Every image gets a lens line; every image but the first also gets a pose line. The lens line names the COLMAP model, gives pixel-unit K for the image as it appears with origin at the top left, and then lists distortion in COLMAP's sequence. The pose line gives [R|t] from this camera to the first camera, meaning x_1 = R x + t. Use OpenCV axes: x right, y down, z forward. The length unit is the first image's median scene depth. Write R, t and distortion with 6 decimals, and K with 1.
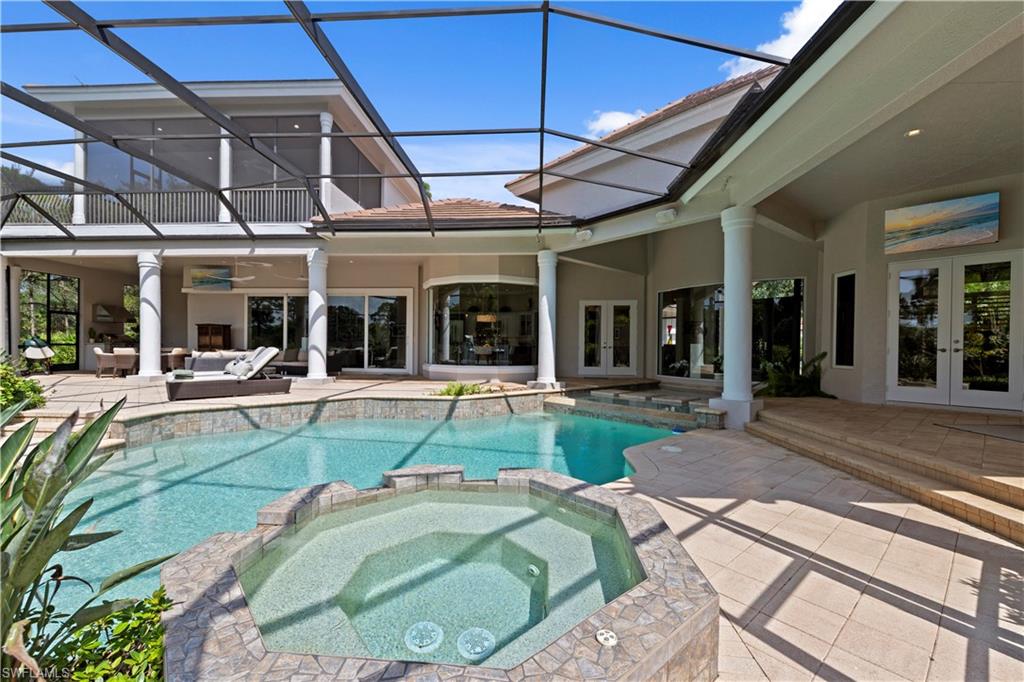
lens RADIAL K [[419.6, 0, 506.1], [0, 419.6, 350.1], [0, 0, 1]] dist [0.000887, 0.000196]
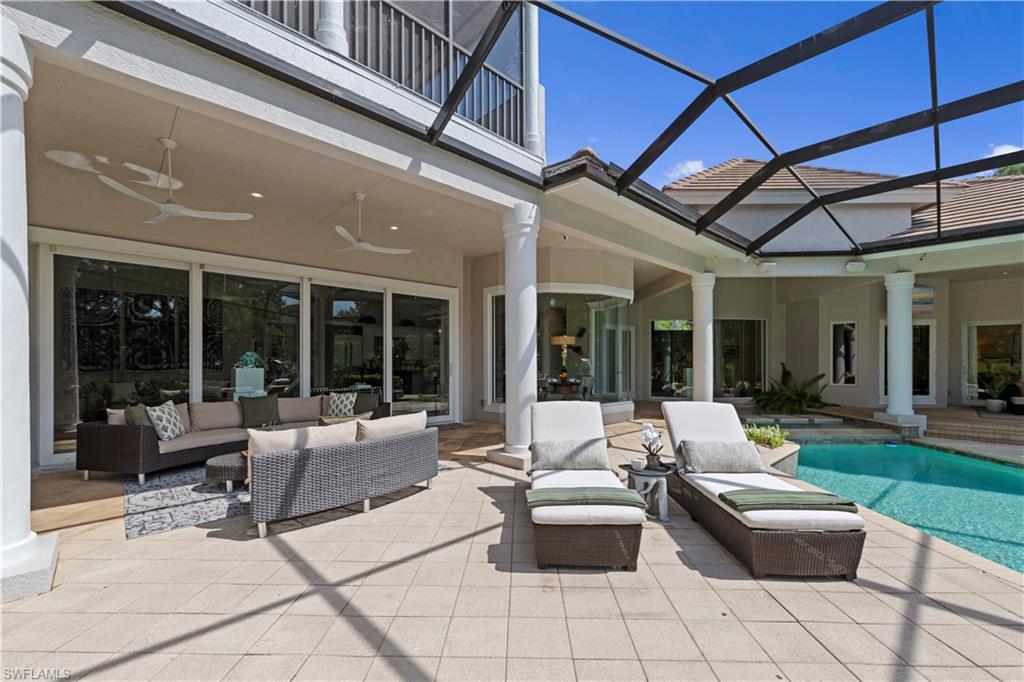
lens RADIAL K [[419.6, 0, 506.1], [0, 419.6, 350.1], [0, 0, 1]] dist [0.000887, 0.000196]
pose [[0.660929, 0.007896, 0.750407, -1.109490], [0.013775, 0.999649, -0.022652, -0.063457], [-0.750322, 0.025308, 0.660588, 0.885220]]
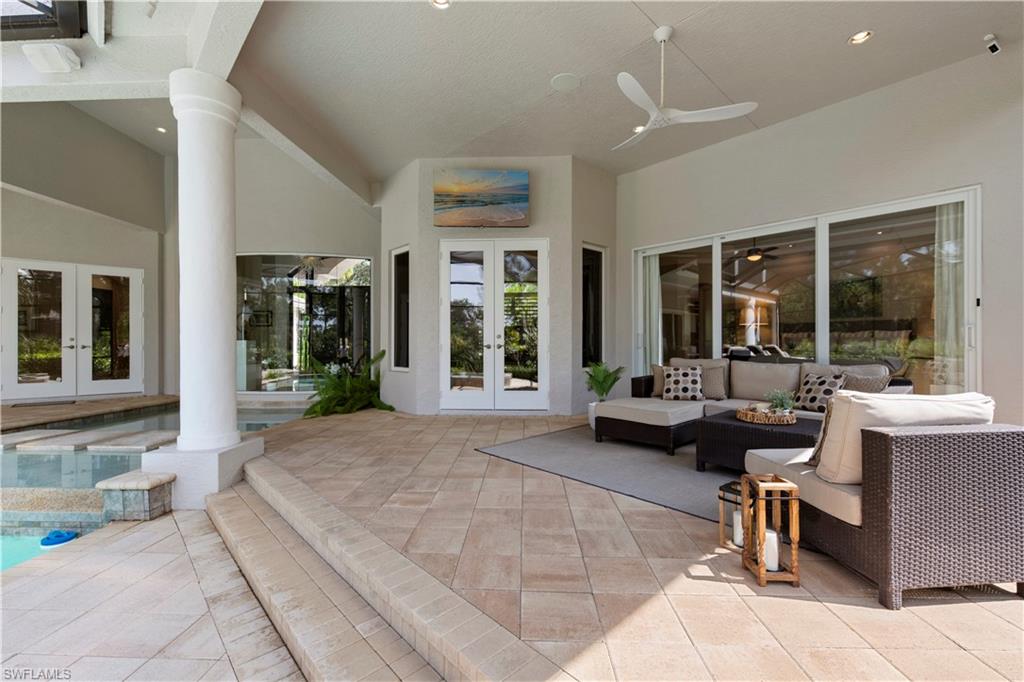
lens RADIAL K [[419.6, 0, 506.1], [0, 419.6, 350.1], [0, 0, 1]] dist [0.000887, 0.000196]
pose [[0.675867, -0.014097, 0.736889, 0.349198], [0.012945, 0.999890, 0.007255, 0.001543], [-0.736910, 0.004636, 0.675975, 0.316178]]
